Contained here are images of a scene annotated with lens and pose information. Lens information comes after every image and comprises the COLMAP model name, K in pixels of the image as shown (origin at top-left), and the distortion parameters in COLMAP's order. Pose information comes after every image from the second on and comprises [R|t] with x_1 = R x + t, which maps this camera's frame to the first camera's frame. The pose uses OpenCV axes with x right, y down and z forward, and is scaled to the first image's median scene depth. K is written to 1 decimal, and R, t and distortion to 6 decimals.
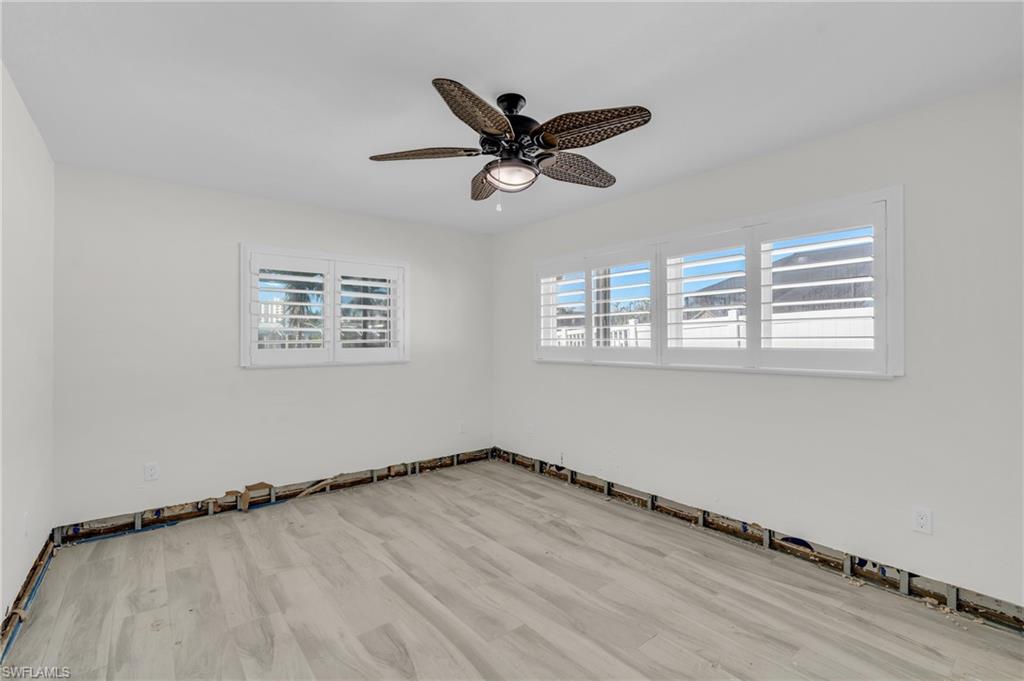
lens RADIAL K [[467.7, 0, 512.0], [0, 467.7, 340.7], [0, 0, 1]] dist [-0.007204, -0.000651]
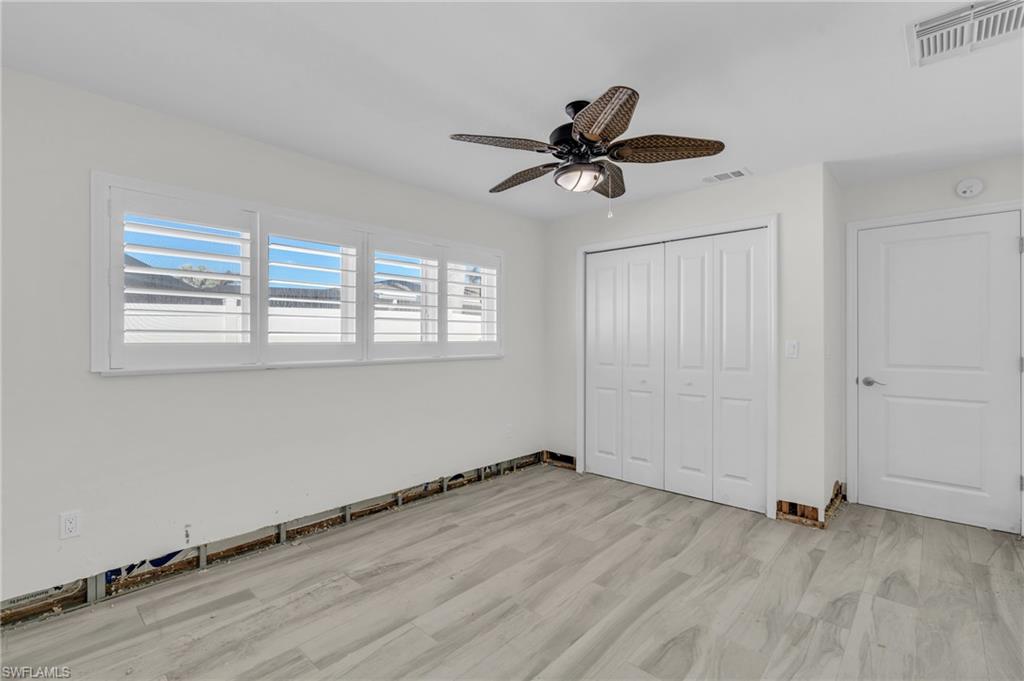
lens RADIAL K [[467.7, 0, 514.1], [0, 467.7, 342.2], [0, 0, 1]] dist [-0.007204, -0.000651]
pose [[-0.167237, -0.009819, 0.985868, -0.766088], [-0.003844, 0.999949, 0.009307, 0.004564], [-0.985909, -0.002233, -0.167266, 0.990964]]
